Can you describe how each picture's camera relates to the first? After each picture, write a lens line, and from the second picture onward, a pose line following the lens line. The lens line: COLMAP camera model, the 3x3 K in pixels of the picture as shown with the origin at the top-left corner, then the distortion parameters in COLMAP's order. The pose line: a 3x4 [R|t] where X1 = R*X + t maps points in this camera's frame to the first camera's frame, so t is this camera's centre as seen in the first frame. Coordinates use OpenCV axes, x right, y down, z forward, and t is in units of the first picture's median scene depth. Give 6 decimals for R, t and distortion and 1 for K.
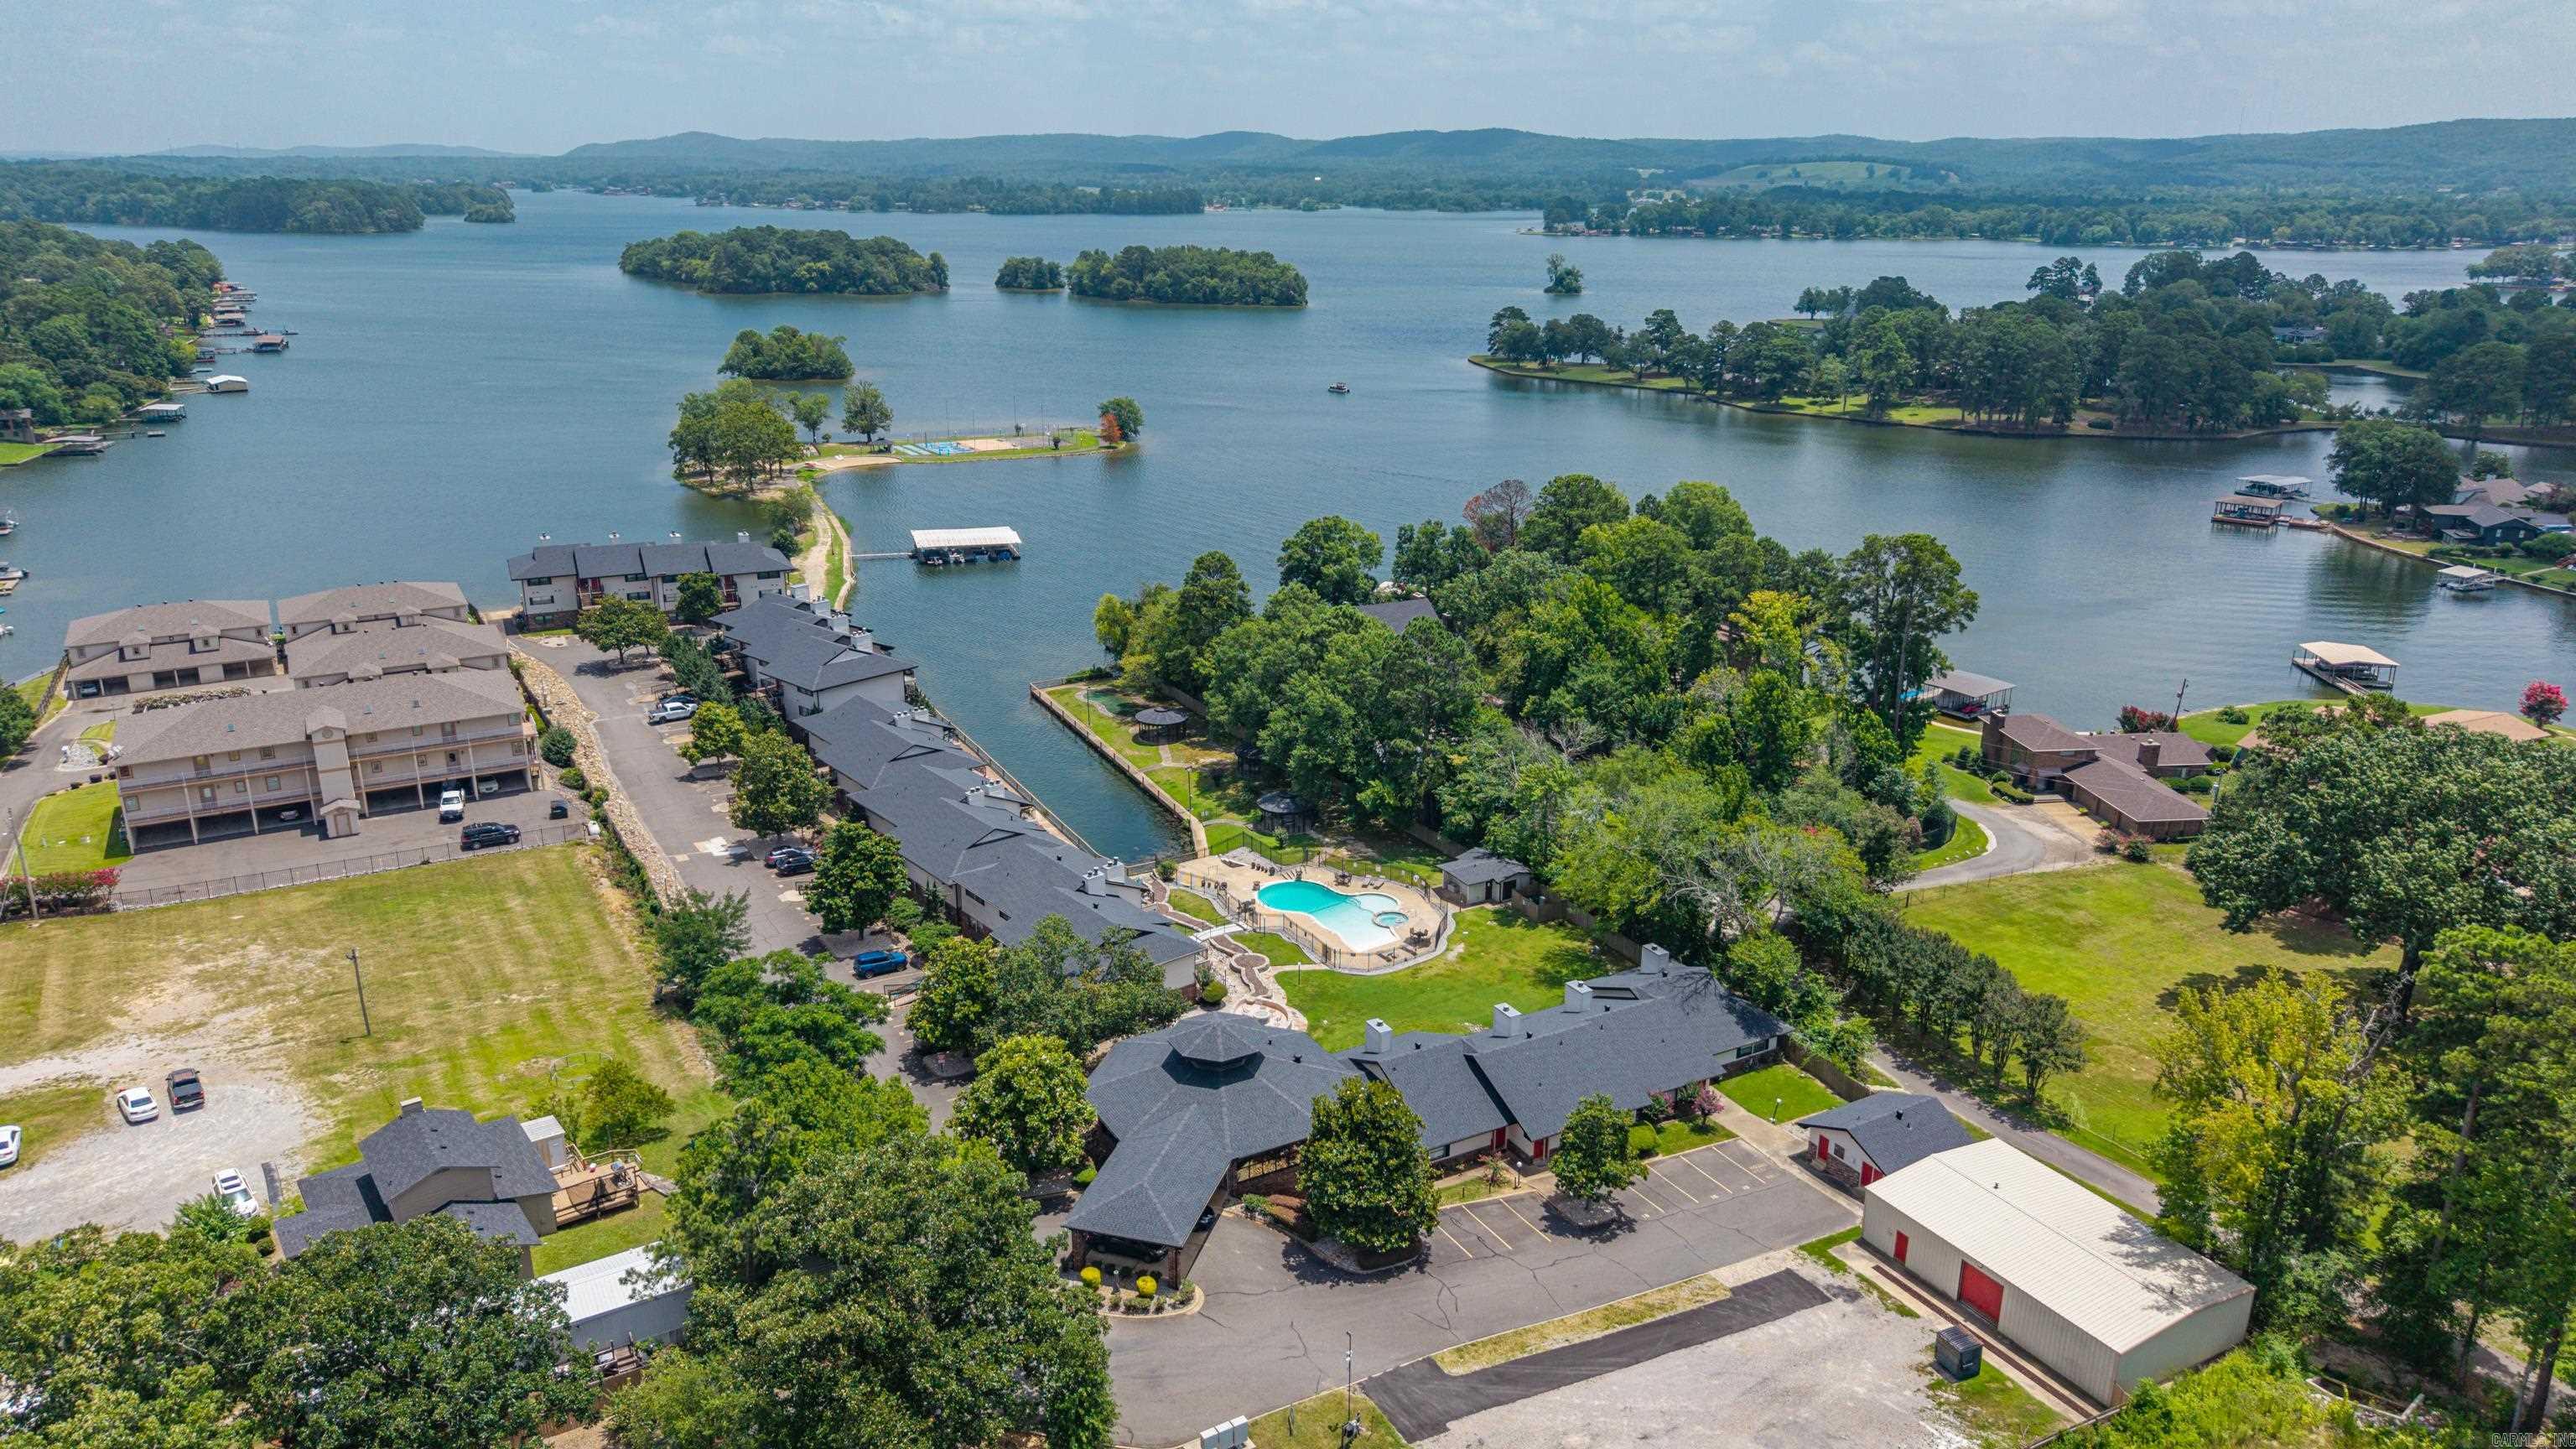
lens RADIAL K [[1718.2, 0, 1286.1], [0, 1718.2, 719.5], [0, 0, 1]] dist [0.027970, -0.027668]
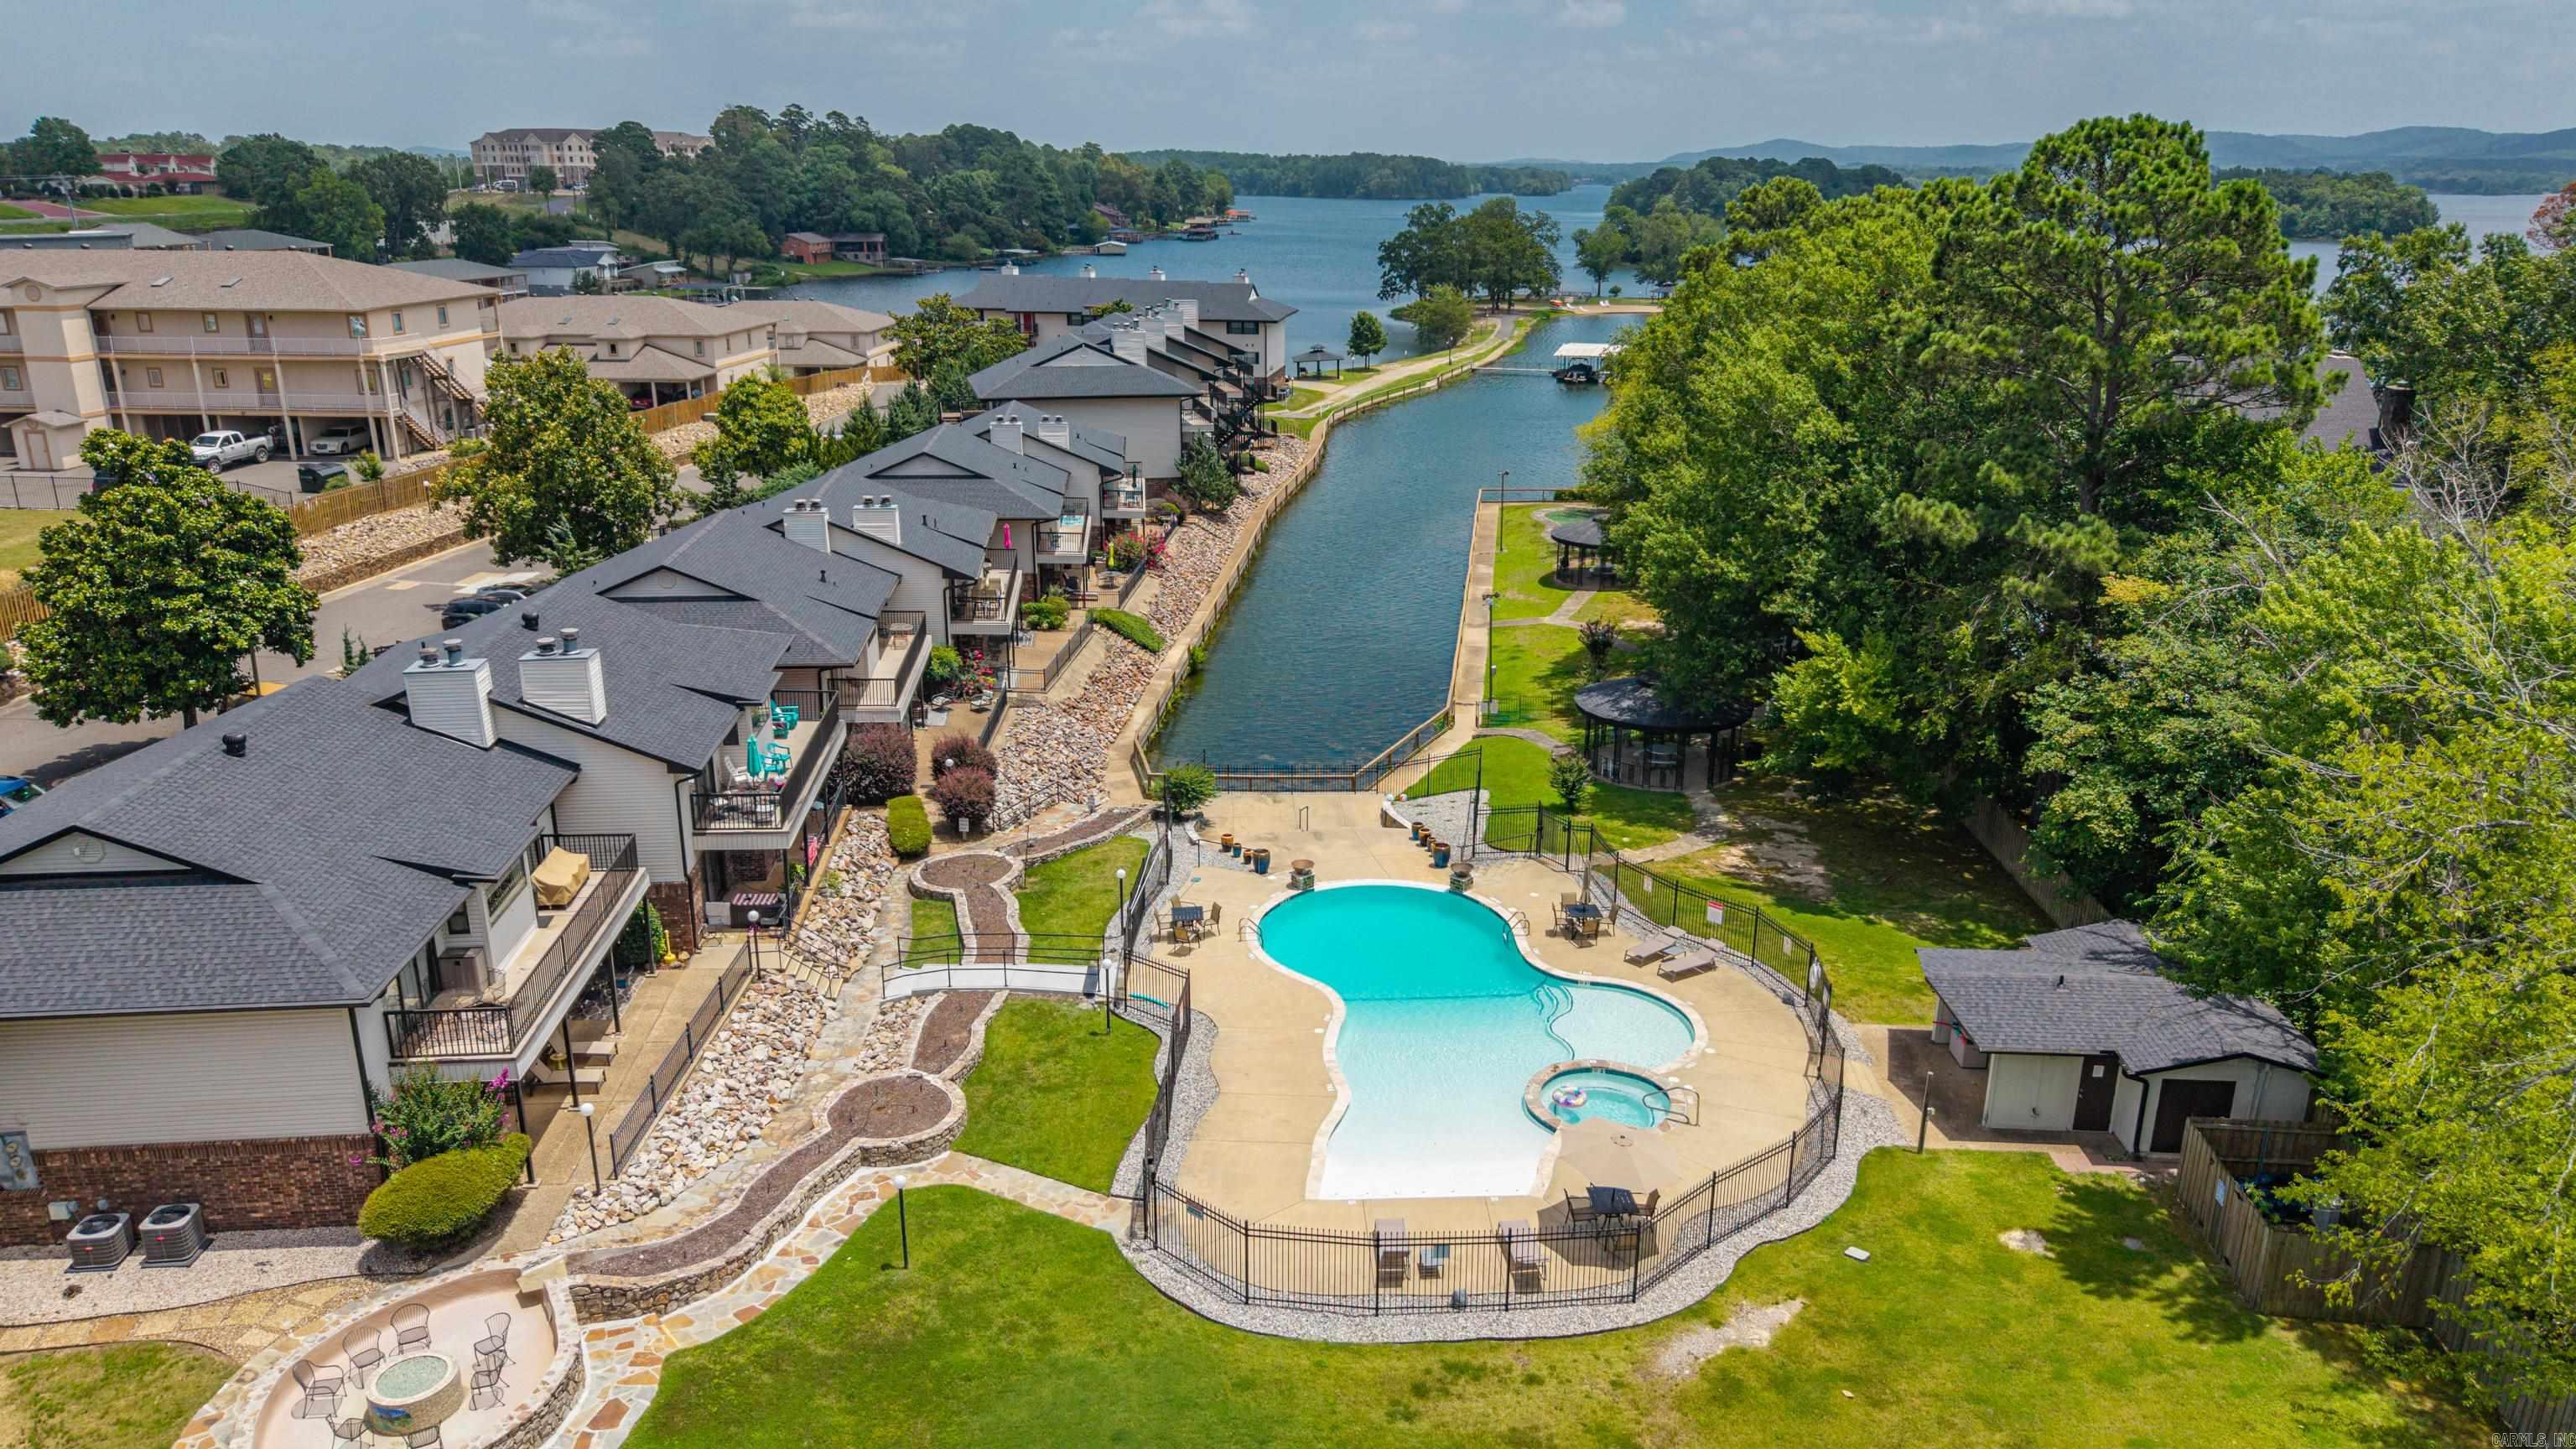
lens RADIAL K [[1718.2, 0, 1297.2], [0, 1718.2, 725.4], [0, 0, 1]] dist [0.027970, -0.027668]
pose [[0.836975, 0.164506, -0.521930, 0.129918], [-0.167316, 0.985002, 0.042149, 0.052586], [0.521036, 0.052050, 0.851946, 0.676075]]
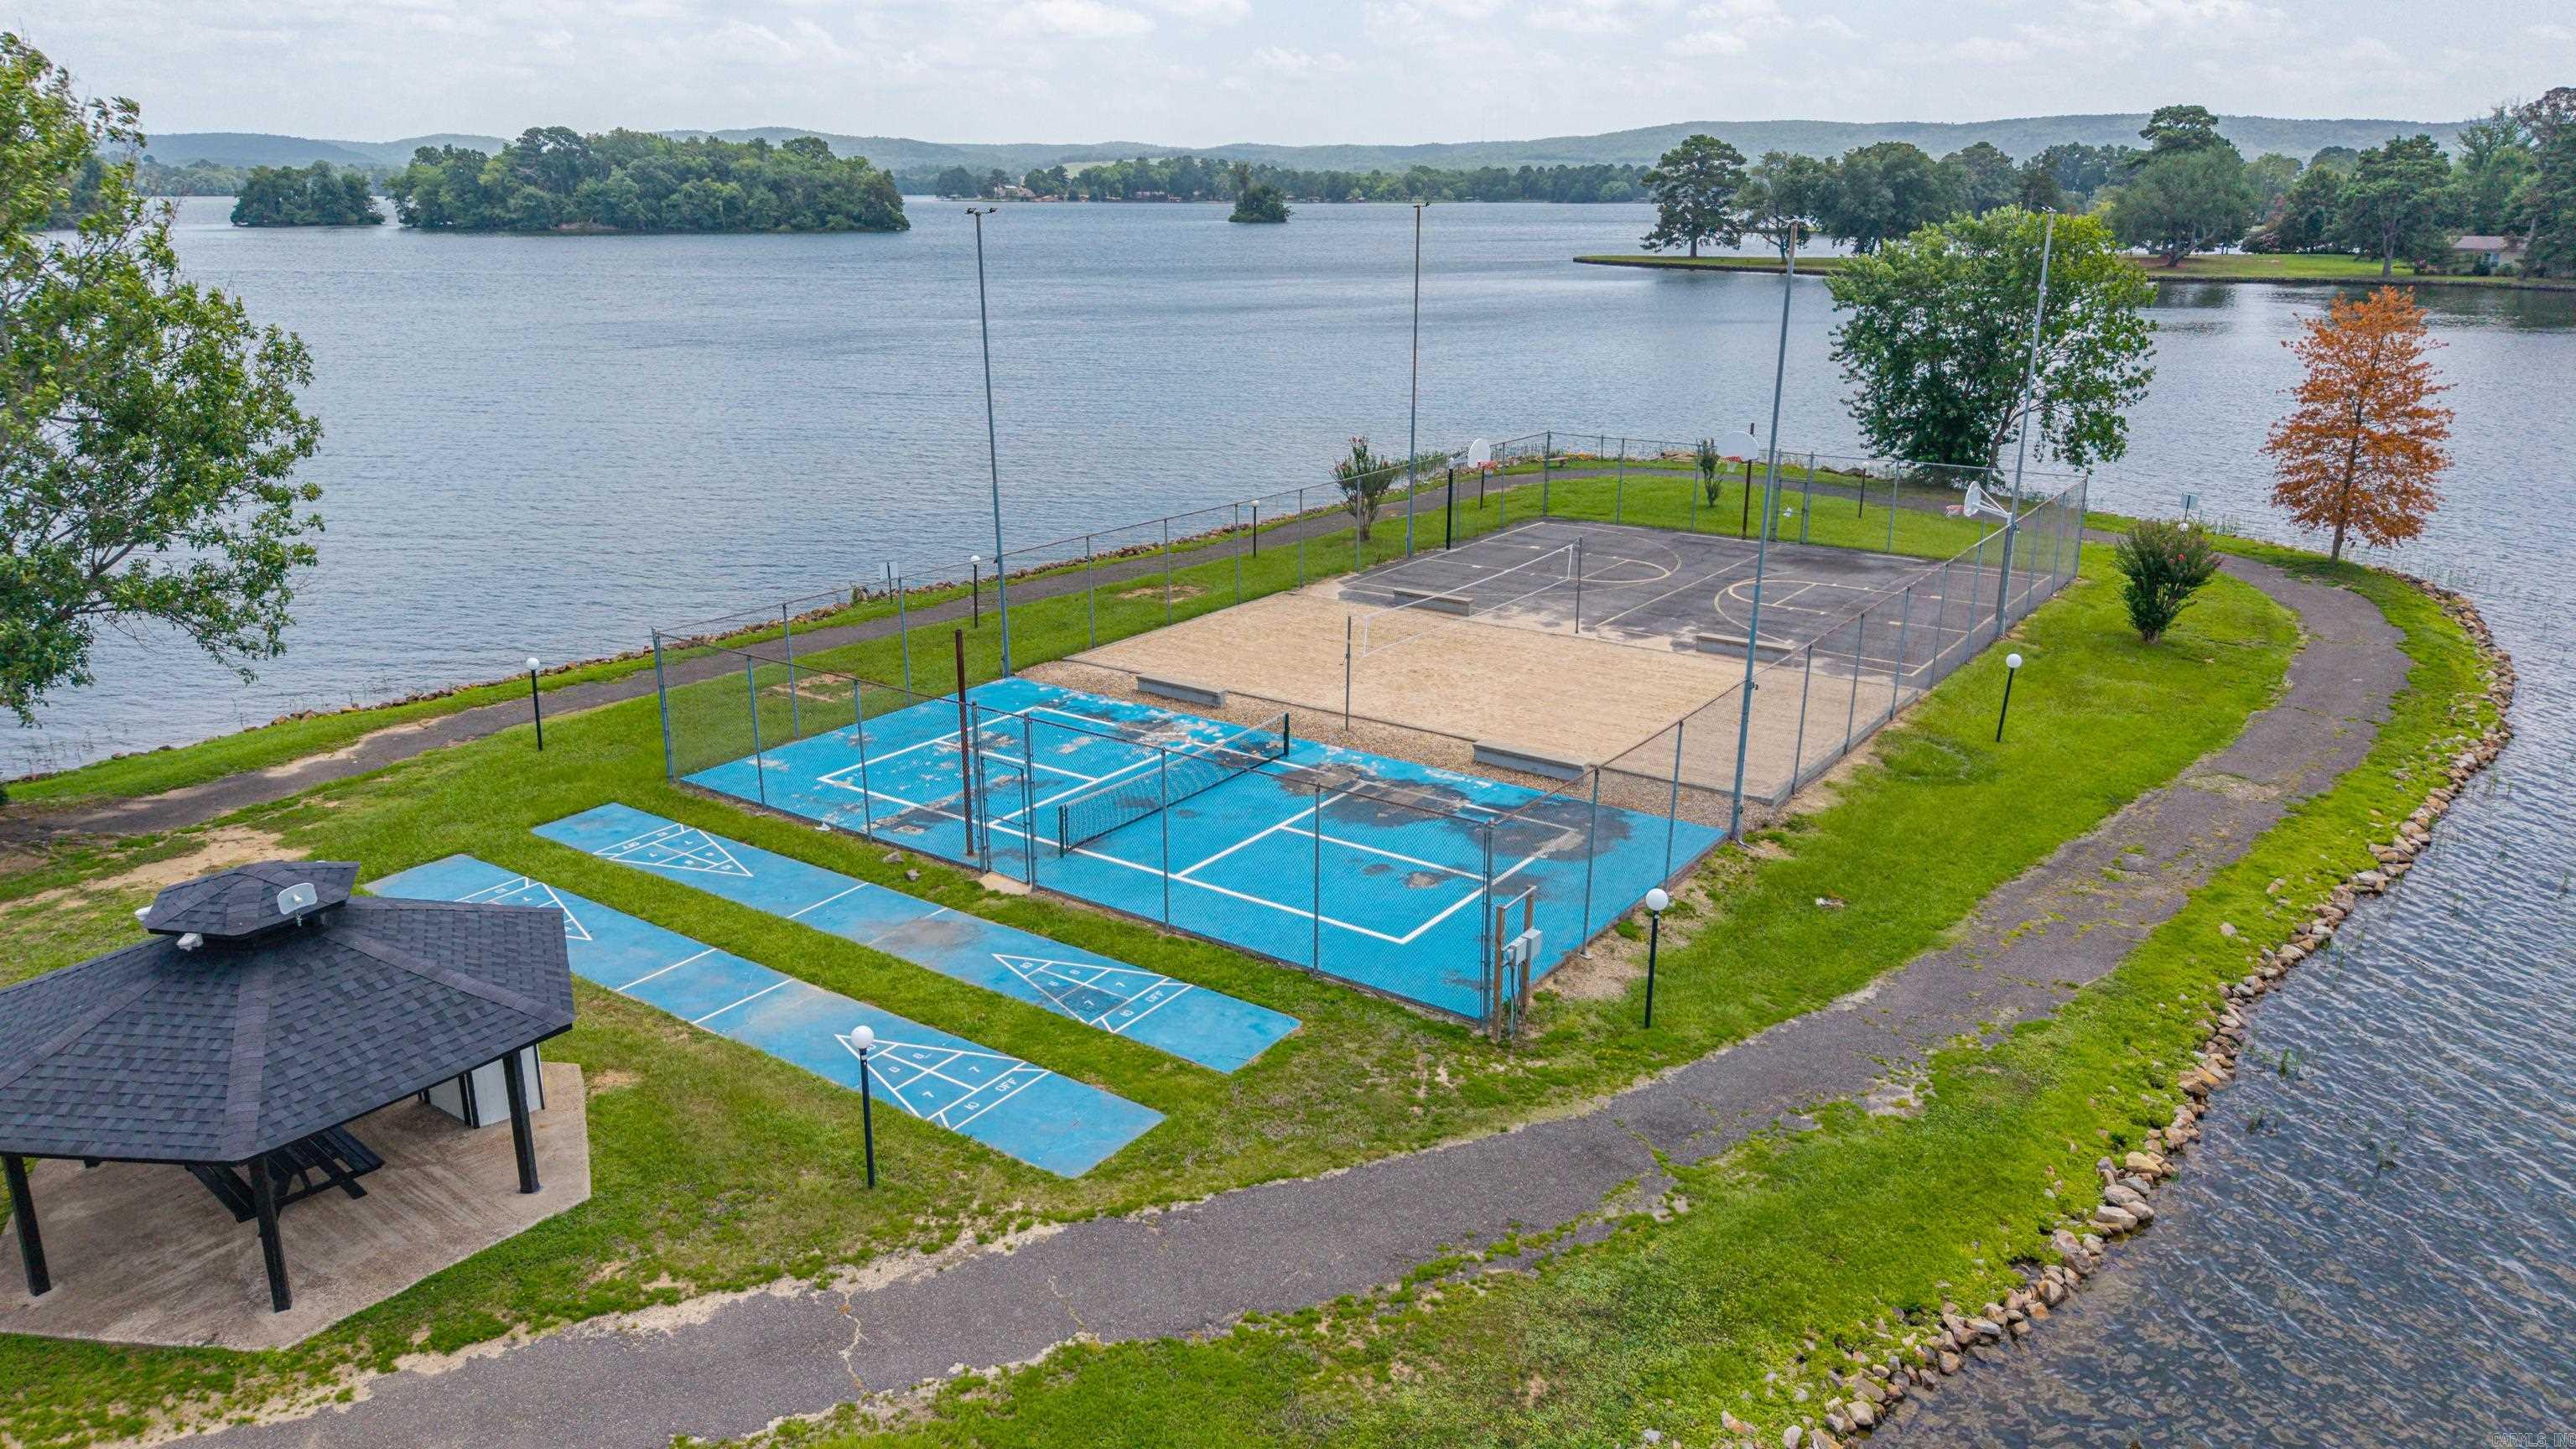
lens RADIAL K [[1718.2, 0, 1303.7], [0, 1718.2, 727.4], [0, 0, 1]] dist [0.027970, -0.027668]
pose [[0.911893, -0.125492, 0.390772, -0.546264], [0.128332, 0.991550, 0.018955, -0.397365], [-0.389848, 0.032864, 0.920292, 2.275702]]
